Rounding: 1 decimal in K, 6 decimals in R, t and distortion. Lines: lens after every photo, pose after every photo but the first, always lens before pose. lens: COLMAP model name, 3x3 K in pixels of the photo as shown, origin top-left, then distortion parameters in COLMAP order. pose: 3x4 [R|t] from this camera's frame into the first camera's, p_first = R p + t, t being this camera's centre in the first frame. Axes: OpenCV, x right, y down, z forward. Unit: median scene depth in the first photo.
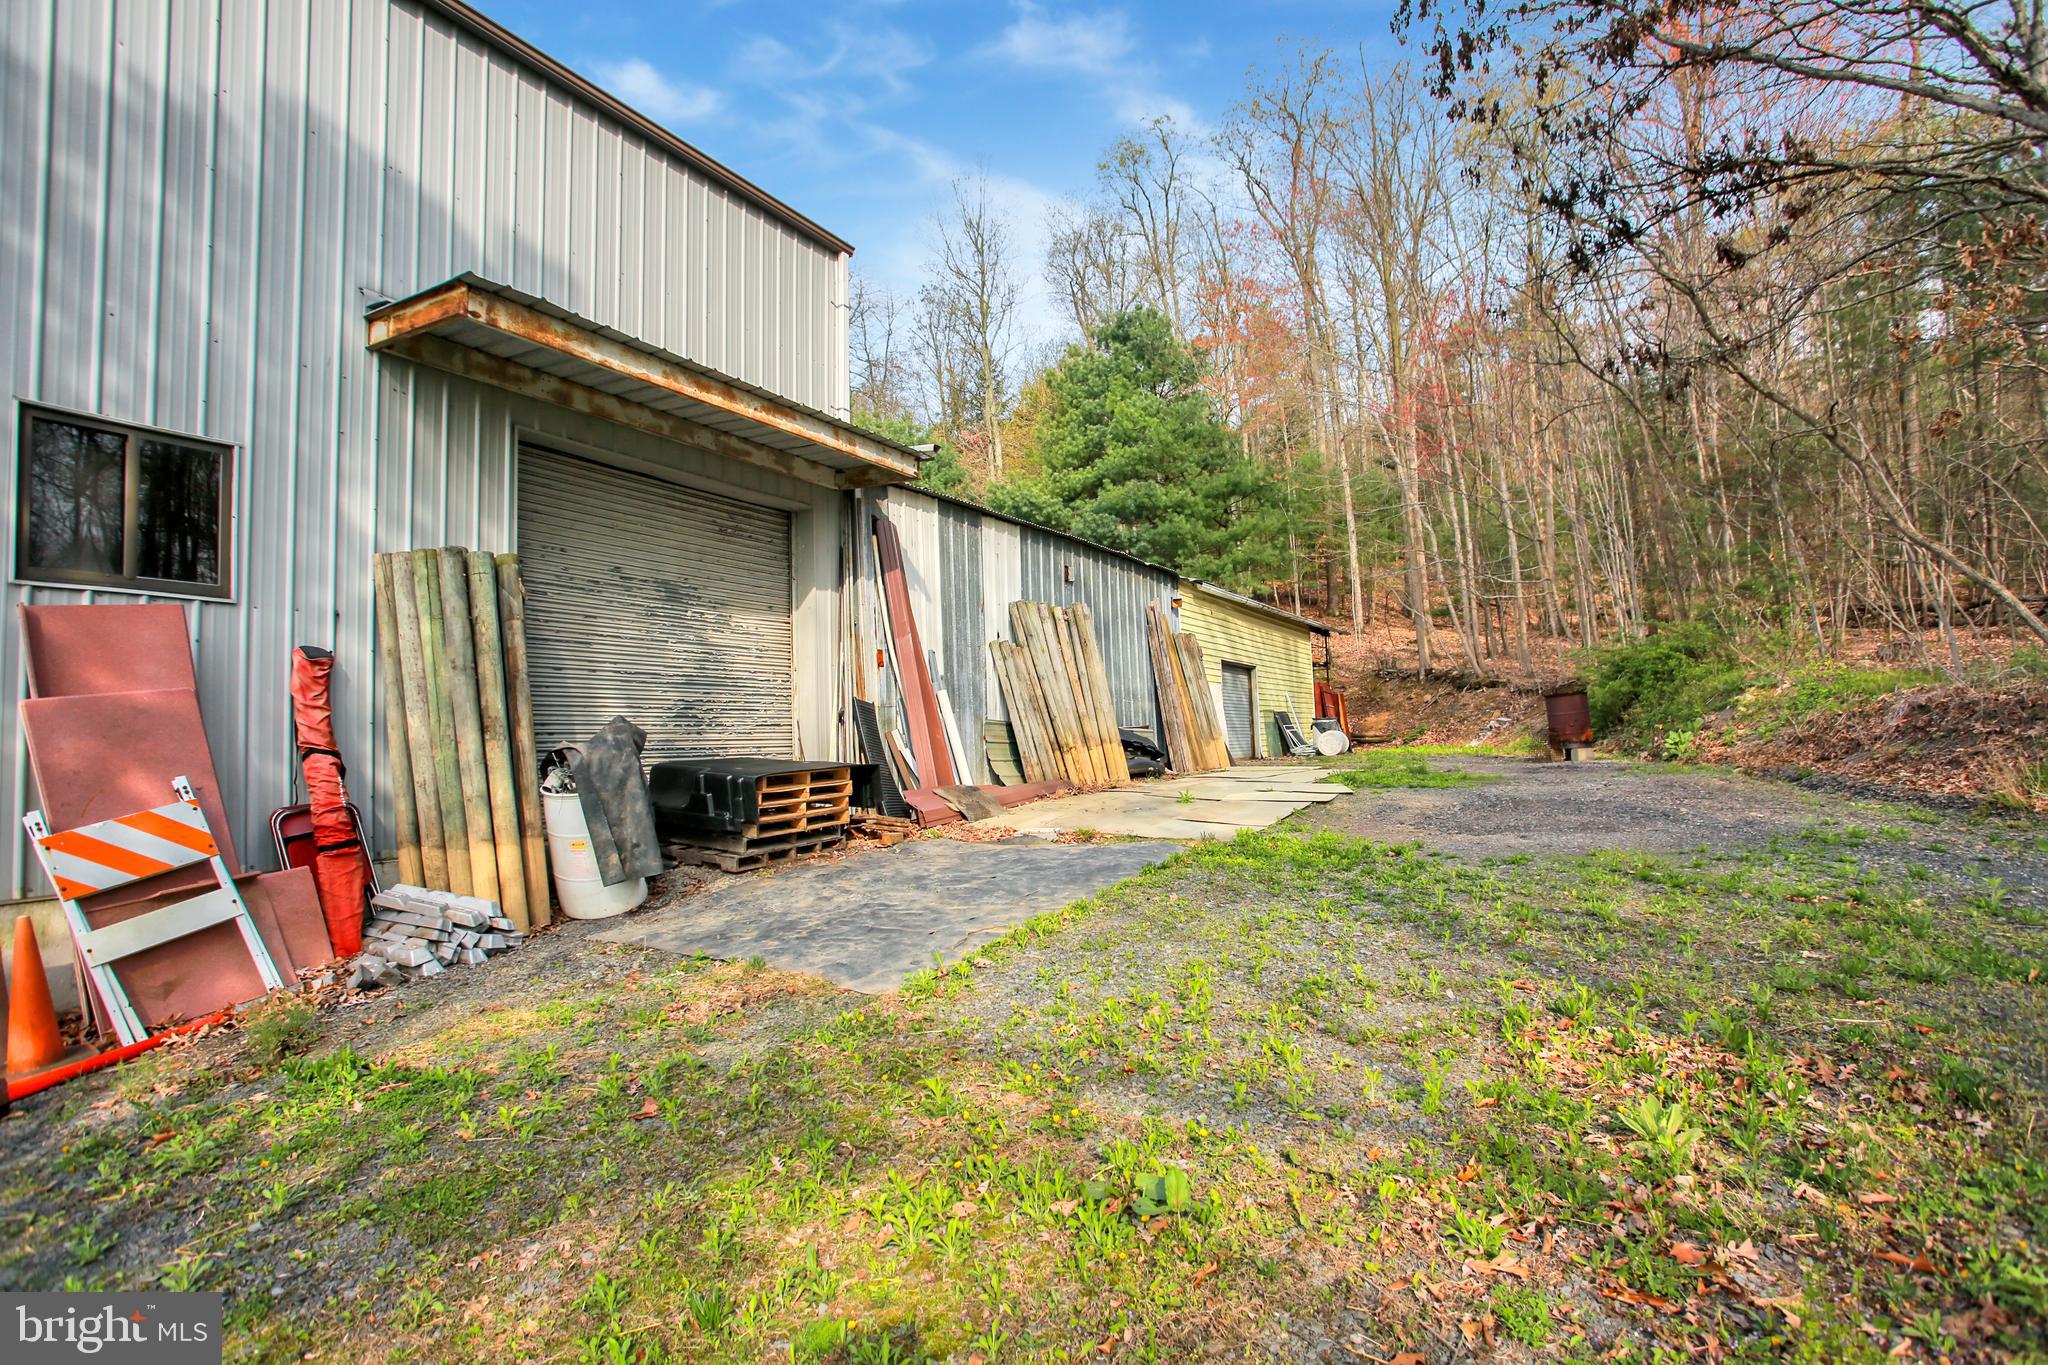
lens RADIAL K [[1008.2, 0, 1015.3], [0, 1008.2, 689.8], [0, 0, 1]] dist [-0.062940, 0.021966]
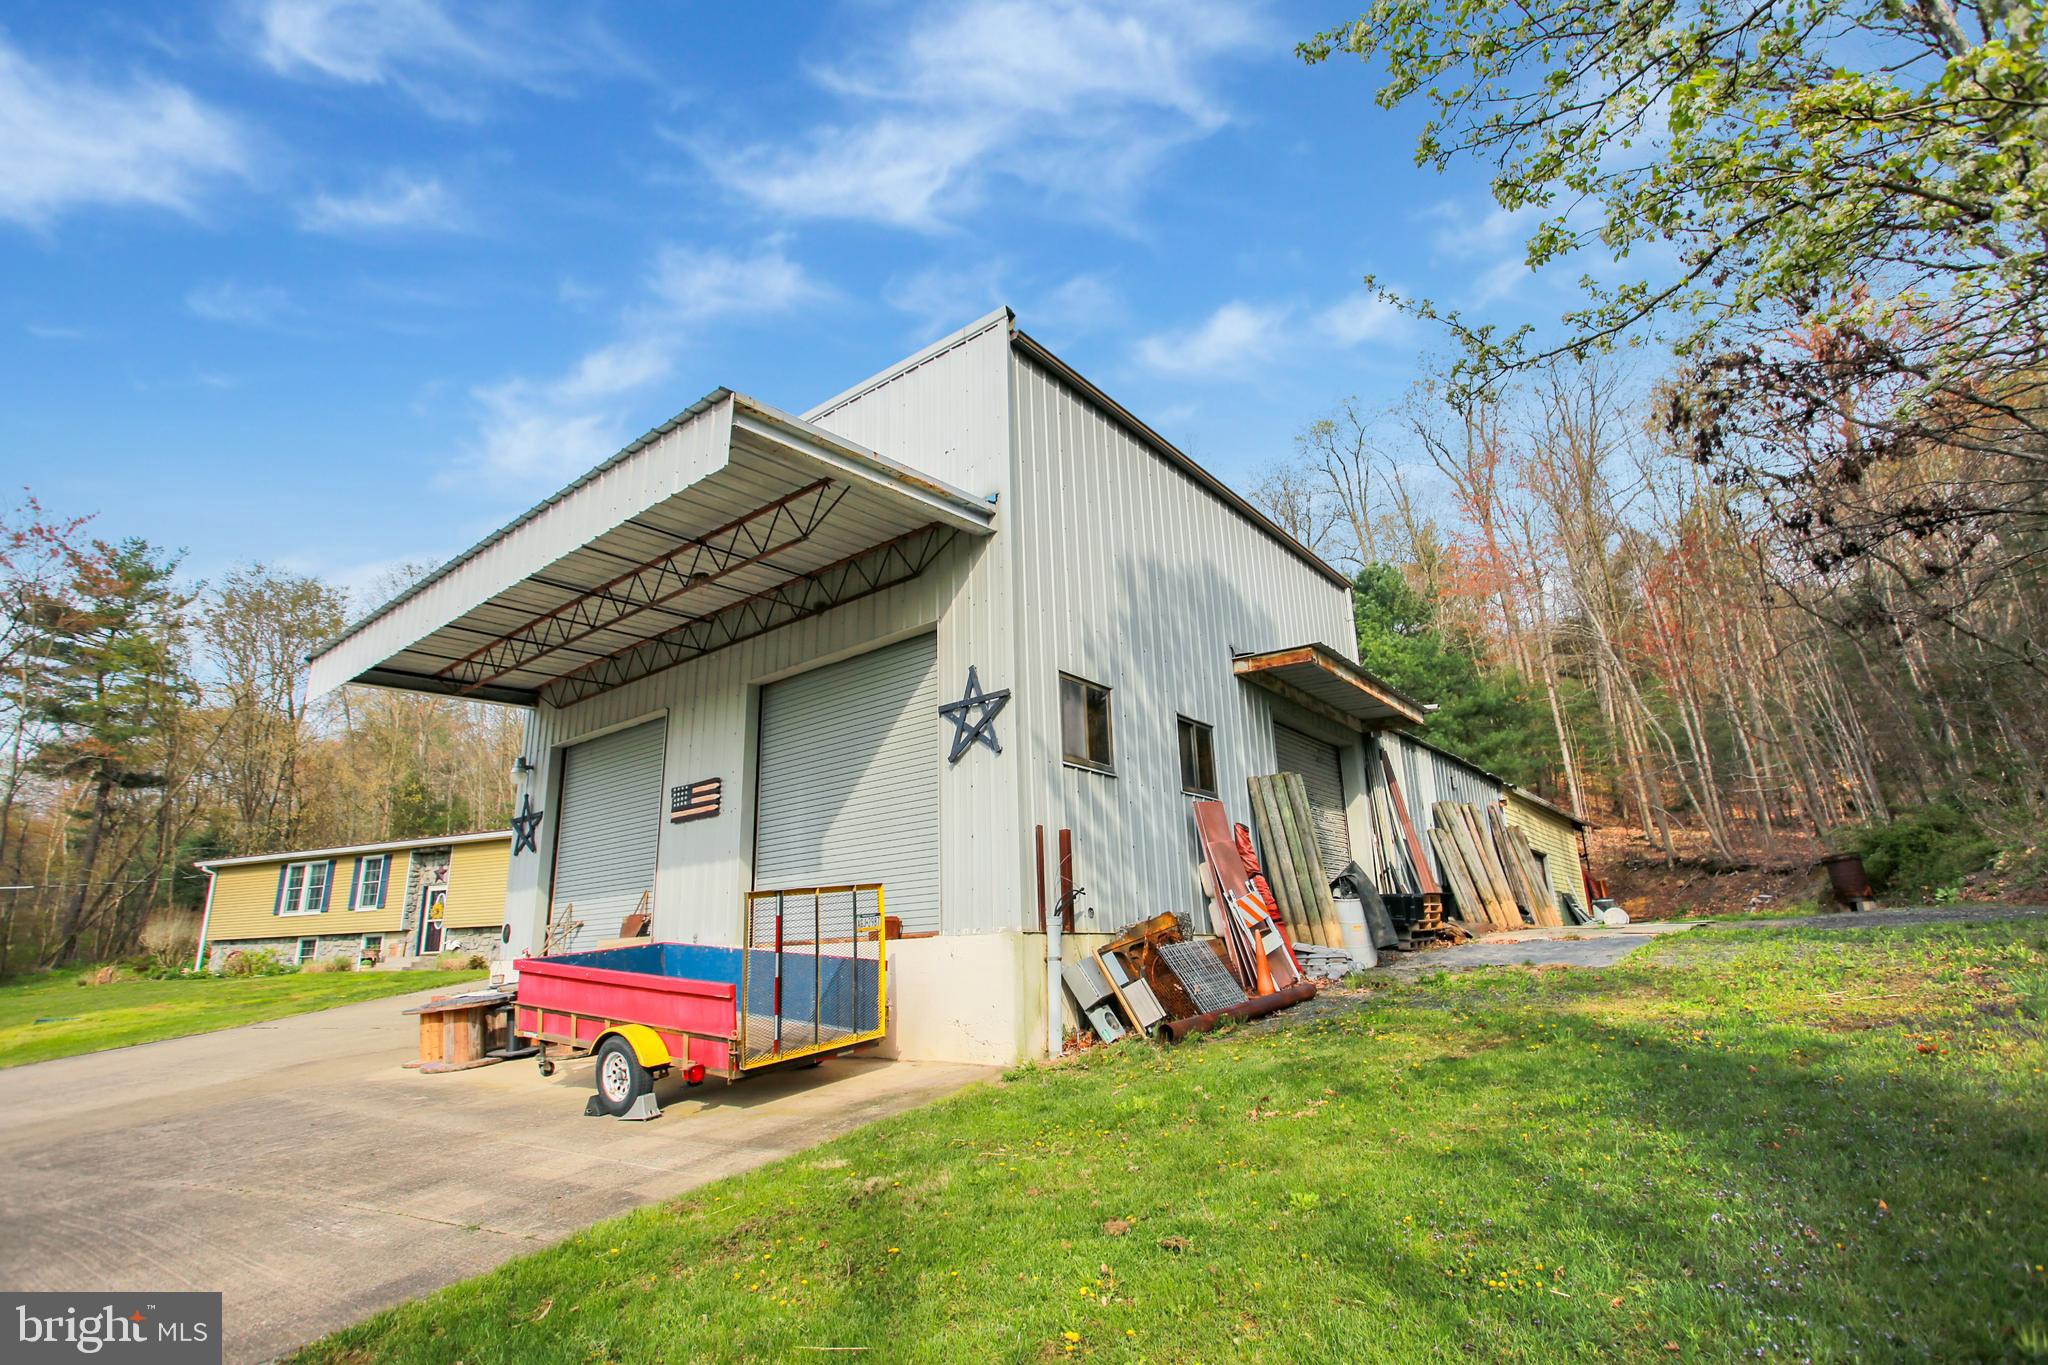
lens RADIAL K [[1008.2, 0, 1005.5], [0, 1008.2, 683.1], [0, 0, 1]] dist [-0.062940, 0.021966]
pose [[0.990262, -0.039403, -0.133525, -0.244252], [0.008900, 0.975066, -0.221736, 0.034671], [0.138932, 0.218389, 0.965921, -0.302297]]
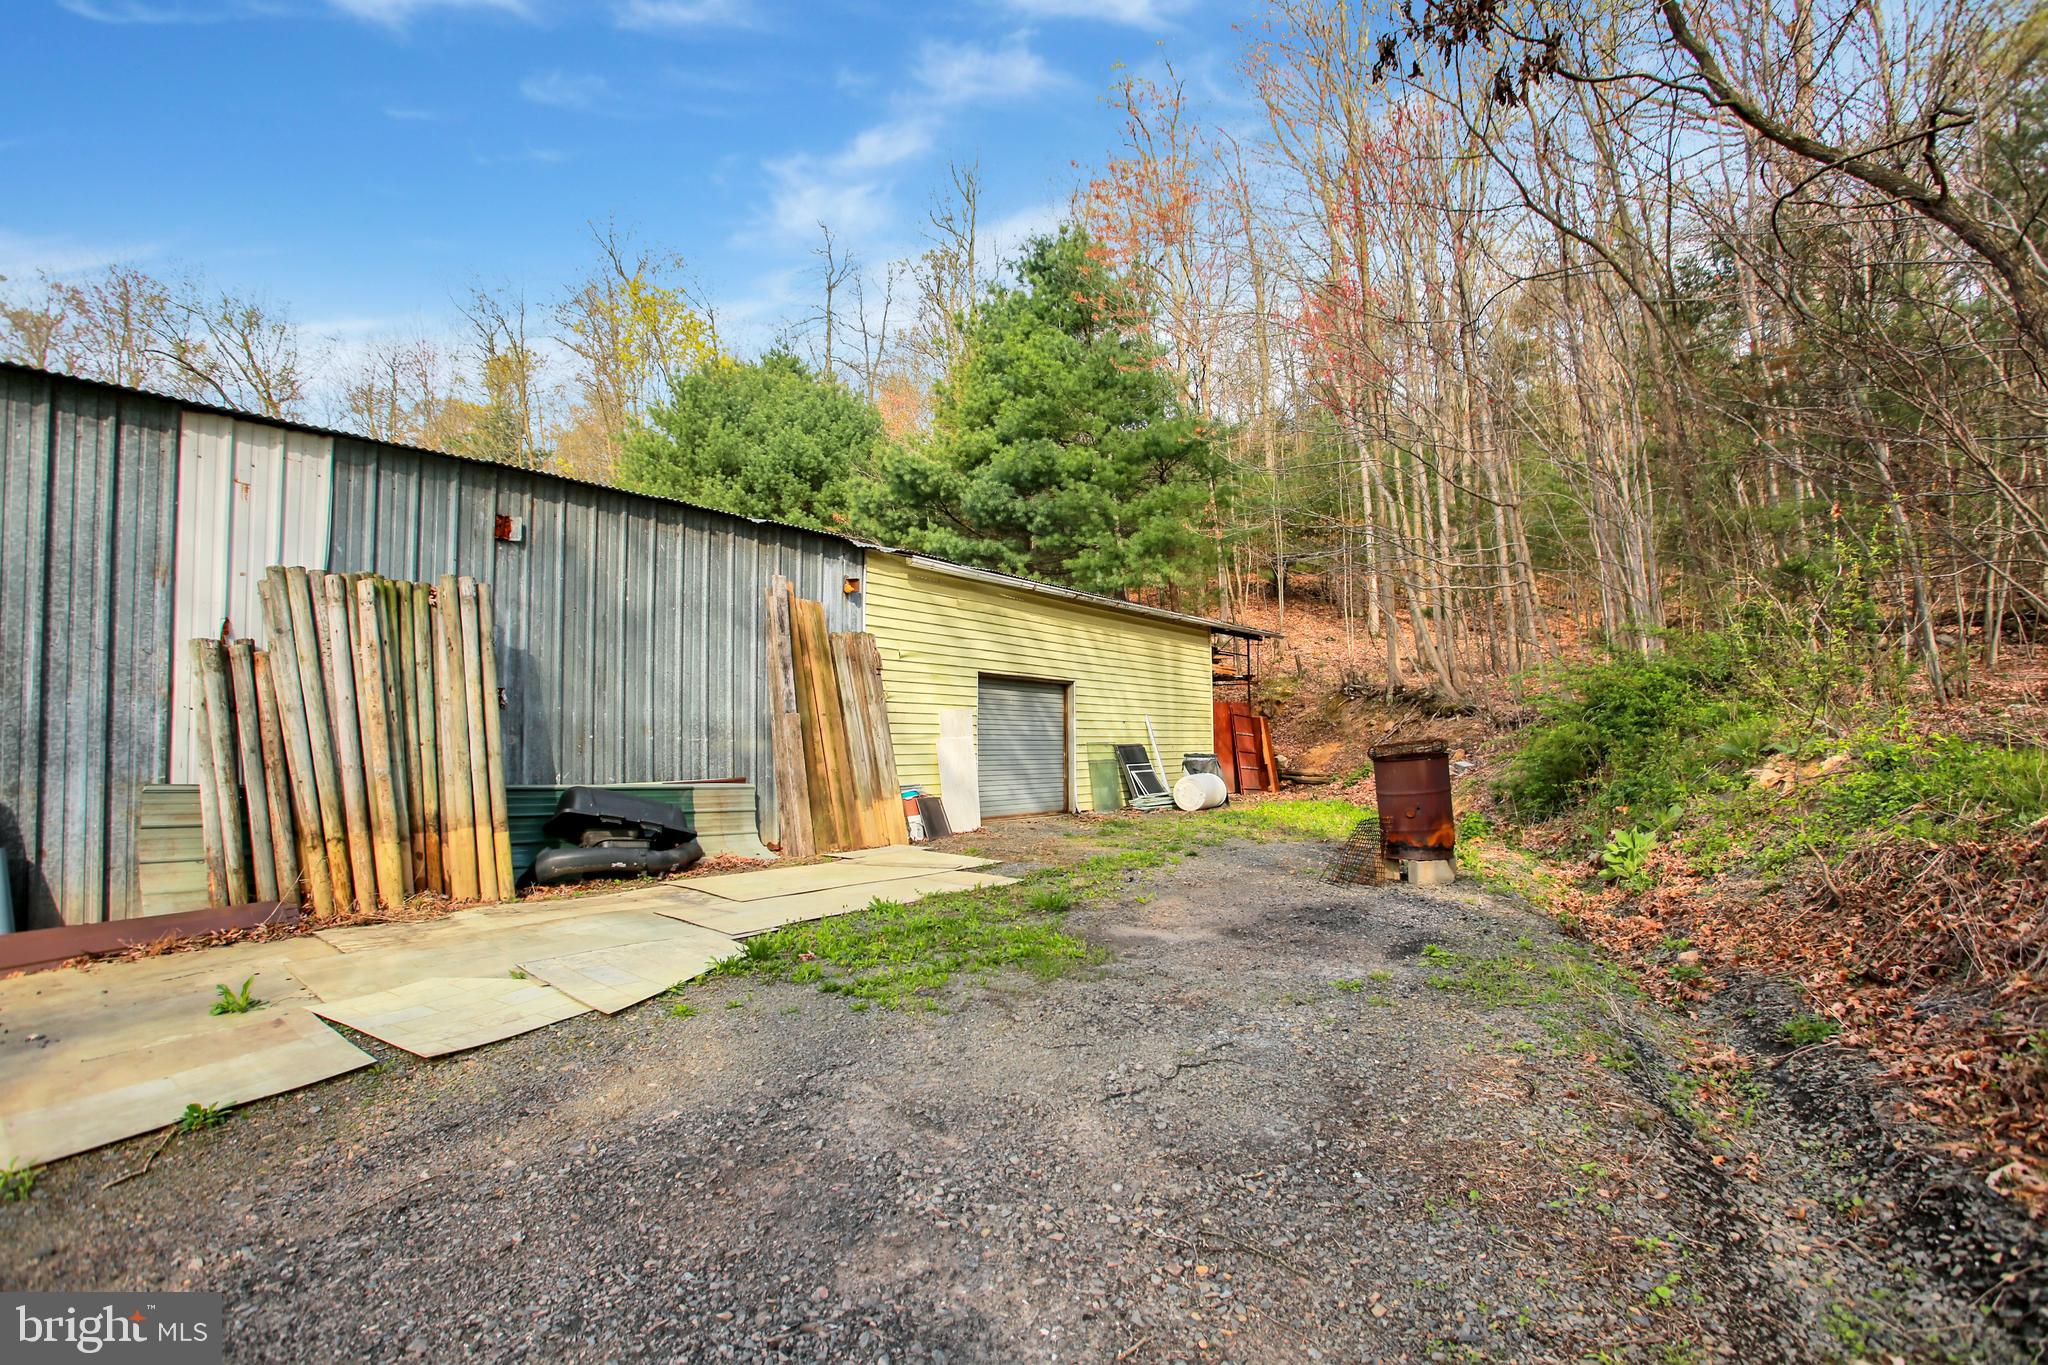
lens RADIAL K [[1008.2, 0, 1007.9], [0, 1008.2, 688.8], [0, 0, 1]] dist [-0.062940, 0.021966]
pose [[0.994132, 0.024100, -0.105454, 0.268130], [-0.023868, 0.999709, 0.003463, -0.019701], [0.105507, -0.000926, 0.994418, 0.295244]]
